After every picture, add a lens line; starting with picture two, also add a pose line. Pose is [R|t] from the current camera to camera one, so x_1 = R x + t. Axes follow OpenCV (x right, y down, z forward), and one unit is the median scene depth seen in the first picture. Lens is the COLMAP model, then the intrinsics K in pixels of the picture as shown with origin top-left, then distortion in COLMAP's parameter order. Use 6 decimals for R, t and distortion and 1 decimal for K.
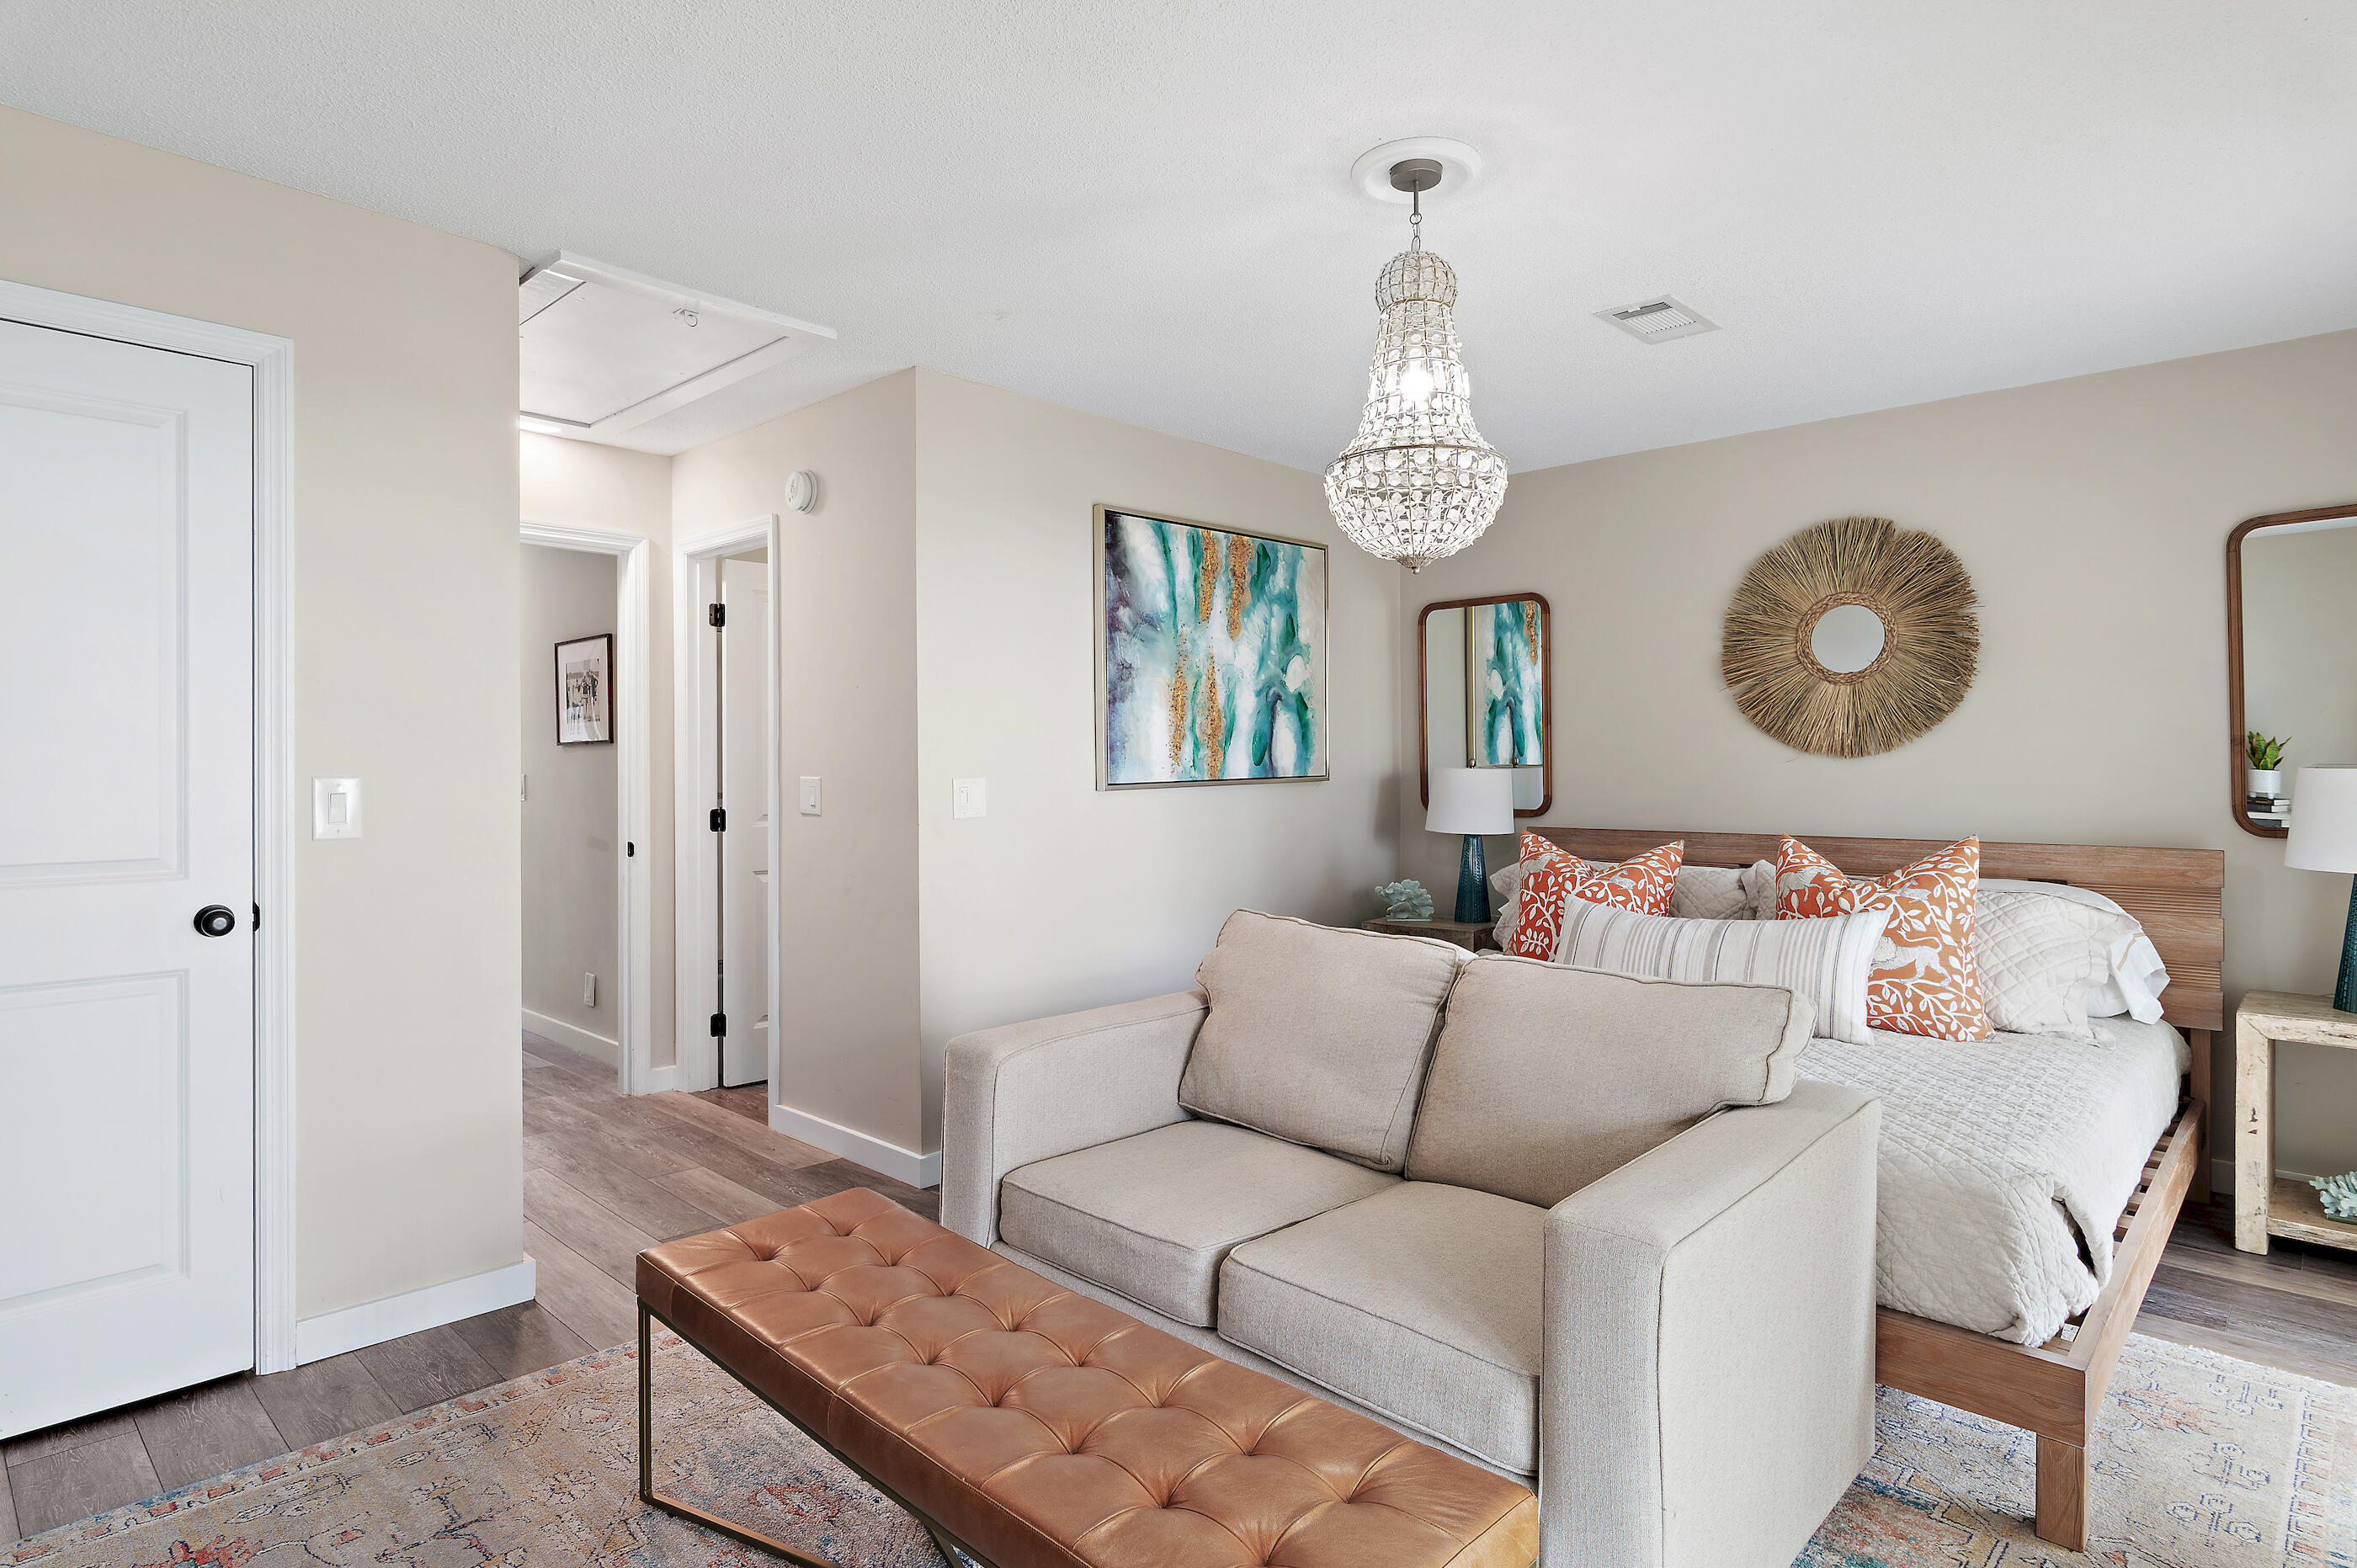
lens RADIAL K [[1244.0, 0, 1180.0], [0, 1244.0, 770.6], [0, 0, 1]] dist [-0.020673, -0.000268]
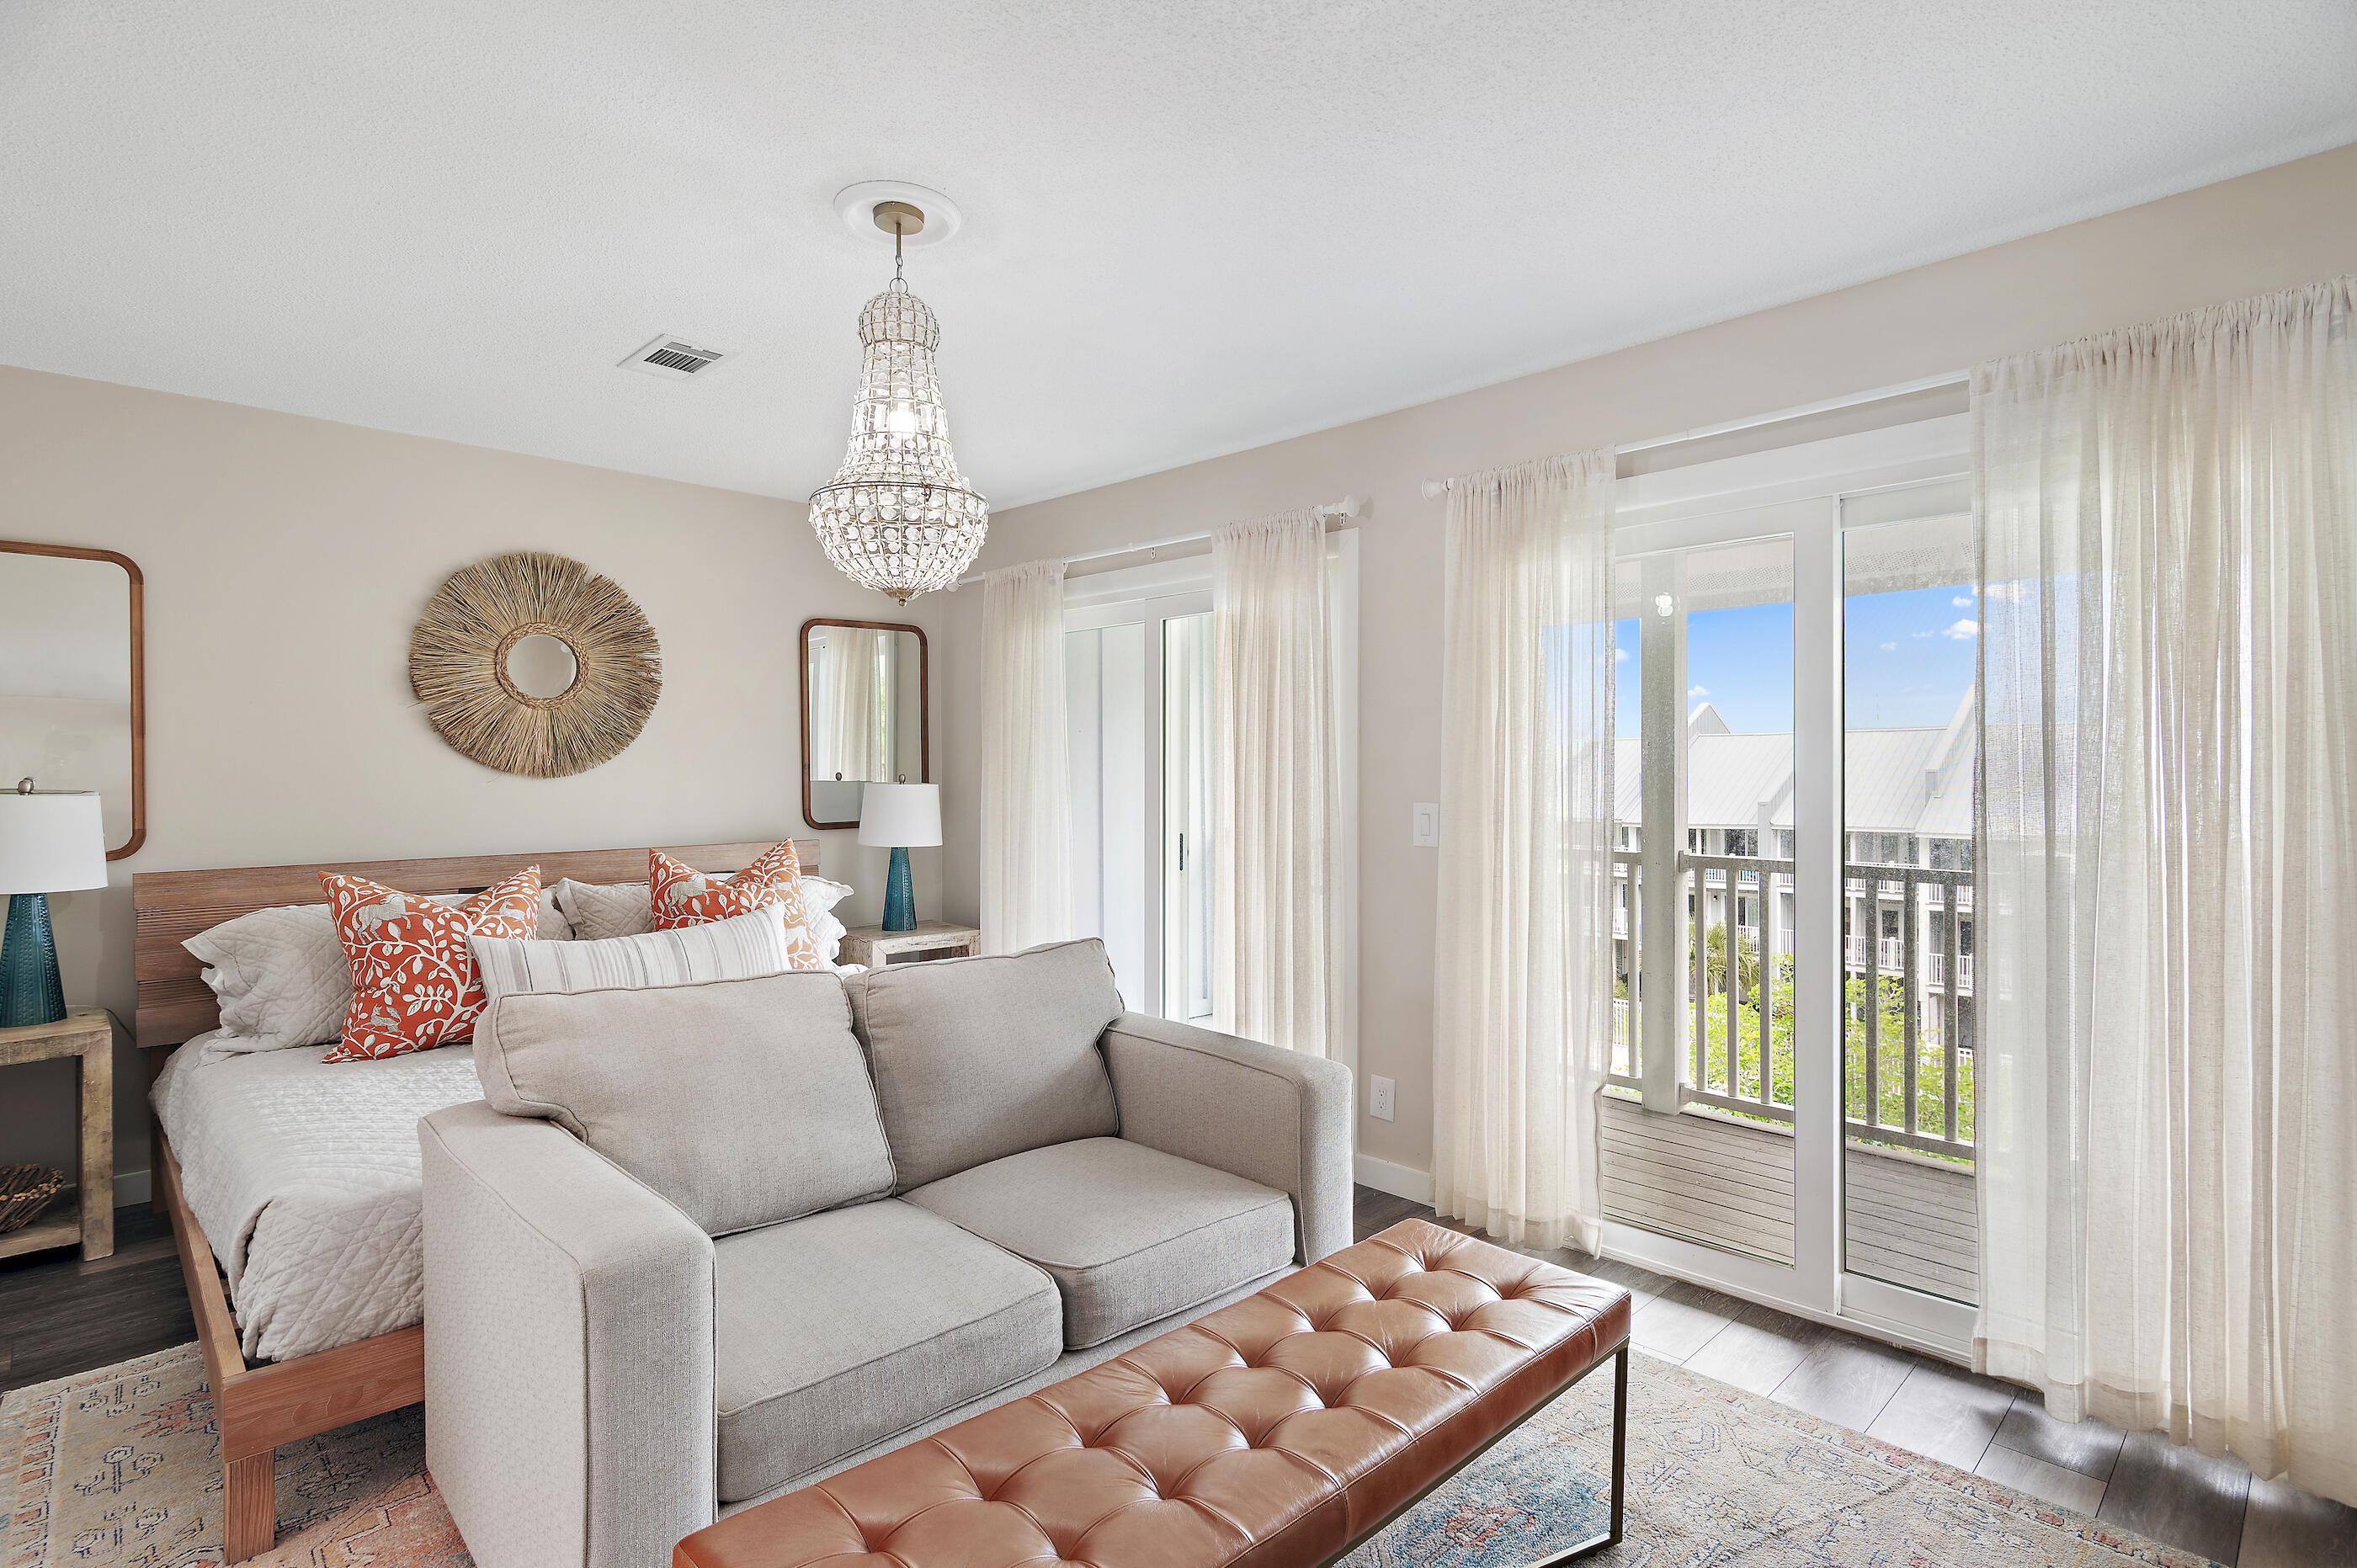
lens RADIAL K [[1154.7, 0, 1180.1], [0, 1154.7, 779.0], [0, 0, 1]] dist [0.001594, 0.000624]
pose [[0.037078, -0.006022, 0.999294, -0.466536], [0.007628, 0.999954, 0.005743, -0.011828], [-0.999283, 0.007410, 0.037122, 0.444694]]
